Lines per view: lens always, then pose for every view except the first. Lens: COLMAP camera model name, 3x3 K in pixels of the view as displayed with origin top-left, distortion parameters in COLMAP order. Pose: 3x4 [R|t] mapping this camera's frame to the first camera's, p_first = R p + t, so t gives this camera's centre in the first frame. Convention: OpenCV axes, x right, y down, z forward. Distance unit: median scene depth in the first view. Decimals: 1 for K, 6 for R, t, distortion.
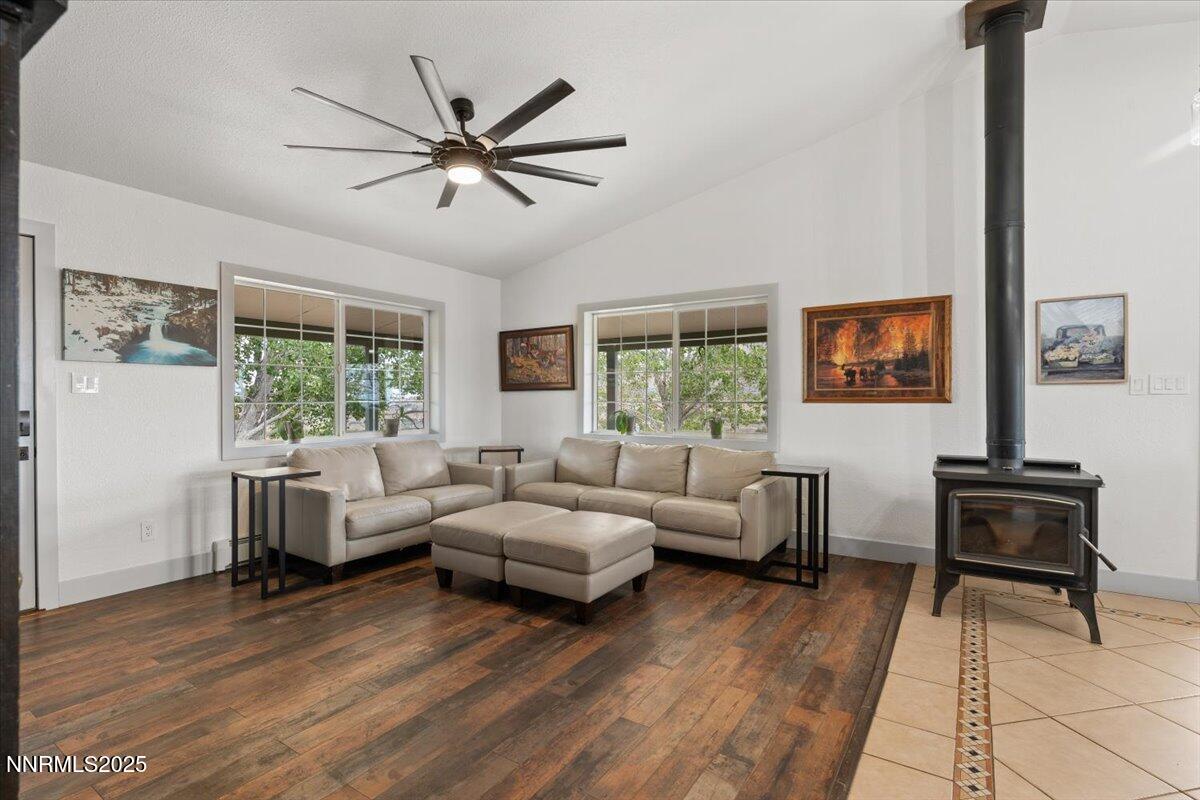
lens RADIAL K [[571.1, 0, 599.2], [0, 571.1, 405.4], [0, 0, 1]] dist [-0.000973, -0.000092]
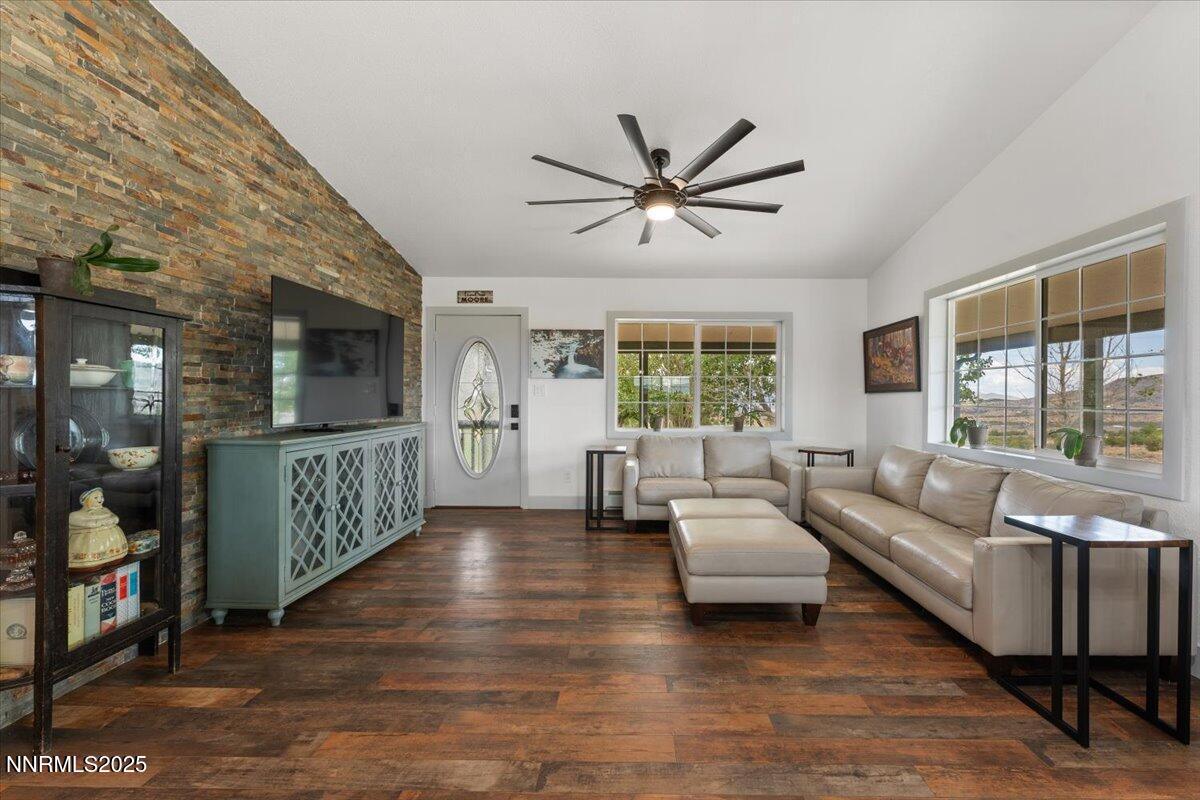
lens RADIAL K [[480.1, 0, 600.0], [0, 480.1, 400.0], [0, 0, 1]] dist [-0.000425, 0.000085]
pose [[0.534161, 0.005204, -0.845367, 0.449477], [-0.017048, 0.999844, -0.004617, -0.003273], [0.845211, 0.016879, 0.534167, 0.300473]]
